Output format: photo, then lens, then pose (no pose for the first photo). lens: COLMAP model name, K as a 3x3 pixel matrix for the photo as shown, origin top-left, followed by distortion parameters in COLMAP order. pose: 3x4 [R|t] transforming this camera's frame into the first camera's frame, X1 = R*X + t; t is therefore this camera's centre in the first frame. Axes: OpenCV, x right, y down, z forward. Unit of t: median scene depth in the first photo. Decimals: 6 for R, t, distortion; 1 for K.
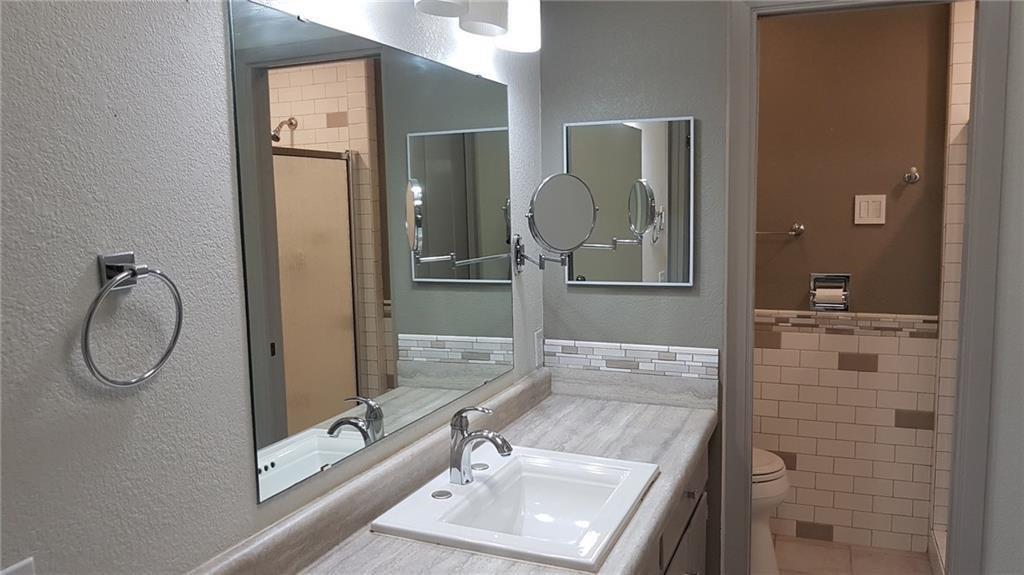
lens RADIAL K [[806.3, 0, 509.1], [0, 806.3, 284.1], [0, 0, 1]] dist [-0.018362, -0.005875]
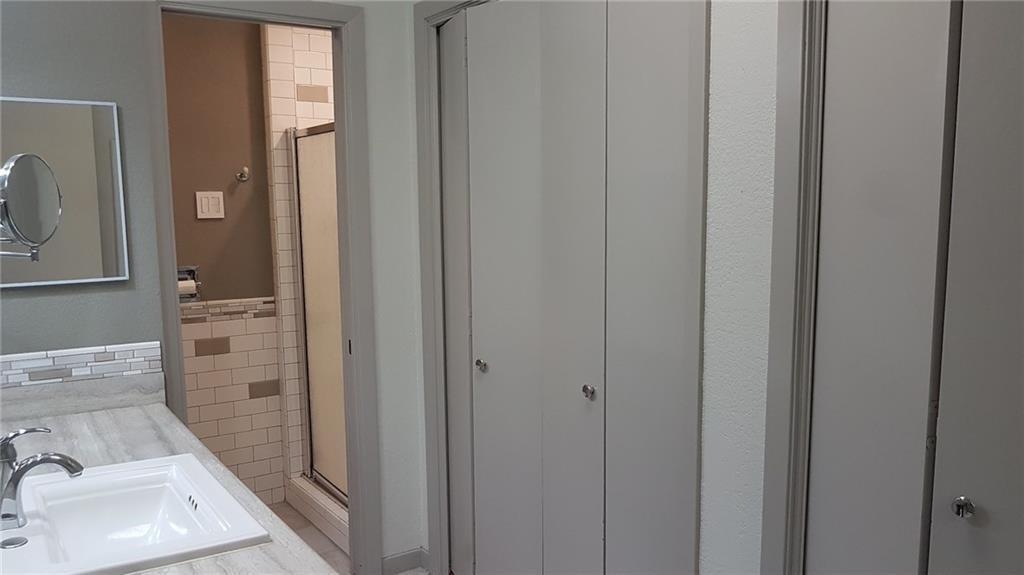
lens RADIAL K [[806.3, 0, 509.0], [0, 806.3, 293.0], [0, 0, 1]] dist [-0.018362, -0.005875]
pose [[0.547567, -0.082037, 0.832731, -0.309740], [0.080277, 0.995742, 0.045309, 0.010898], [-0.832902, 0.042040, 0.551821, 0.089154]]
